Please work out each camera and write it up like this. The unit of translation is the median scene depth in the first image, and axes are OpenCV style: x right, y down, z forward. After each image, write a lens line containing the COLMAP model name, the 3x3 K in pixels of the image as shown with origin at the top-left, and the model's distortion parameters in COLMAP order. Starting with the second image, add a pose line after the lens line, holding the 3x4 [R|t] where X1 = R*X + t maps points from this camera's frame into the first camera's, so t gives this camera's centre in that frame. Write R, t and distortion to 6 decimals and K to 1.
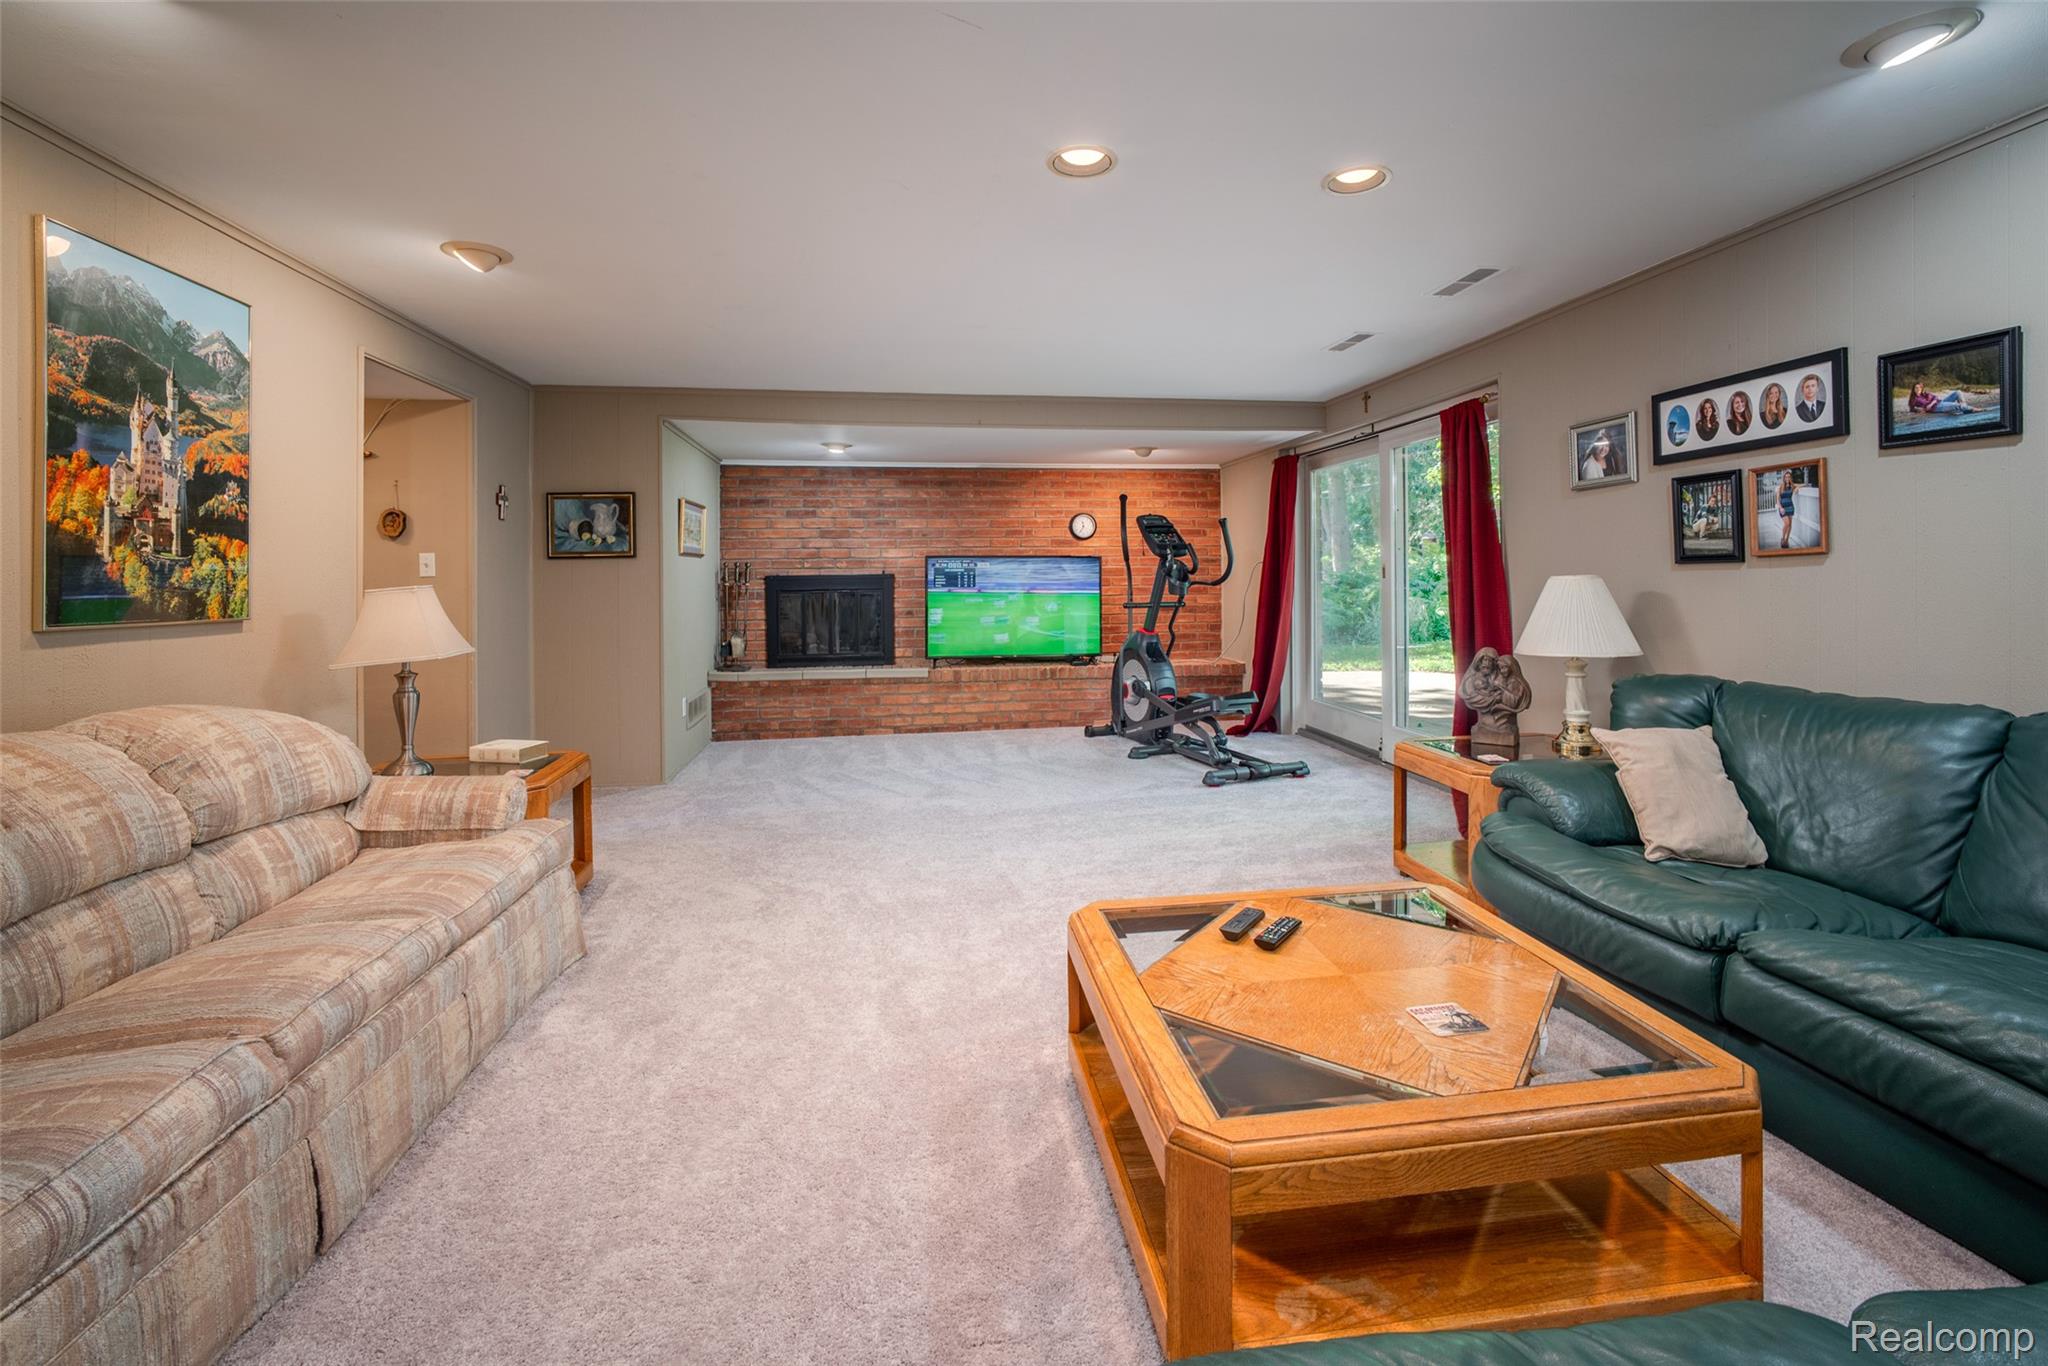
lens RADIAL K [[894.8, 0, 1029.7], [0, 894.8, 582.2], [0, 0, 1]] dist [0.004309, 0.000954]
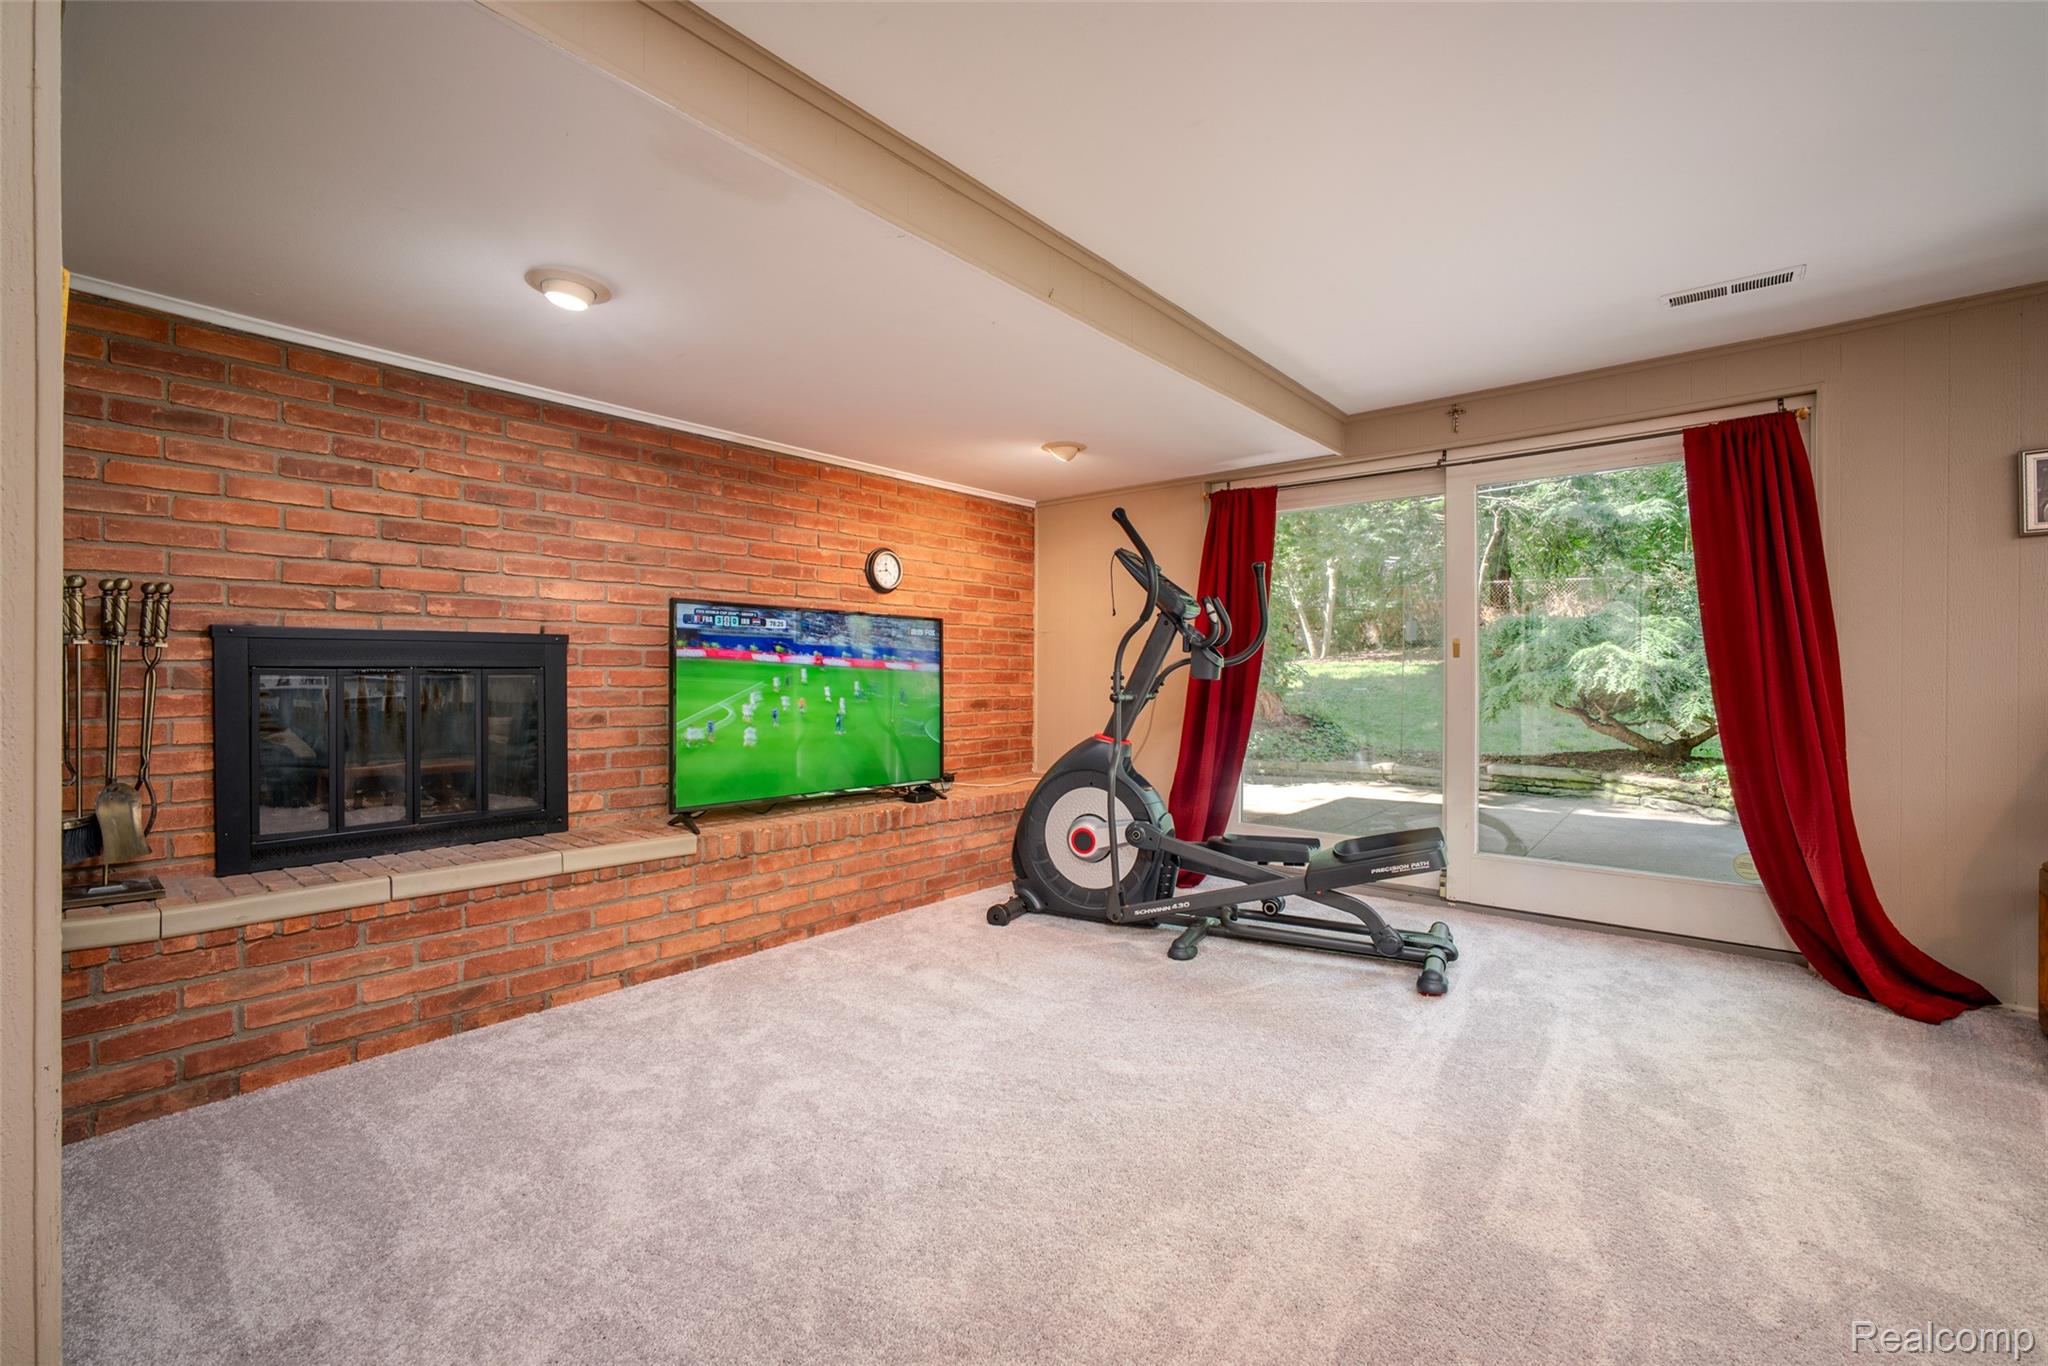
lens RADIAL K [[894.8, 0, 1020.9], [0, 894.8, 674.7], [0, 0, 1]] dist [0.004309, 0.000954]
pose [[0.760053, 0.011085, 0.649767, -0.279200], [-0.006245, 0.999933, -0.009754, 0.014533], [-0.649831, 0.003356, 0.760071, 0.502567]]
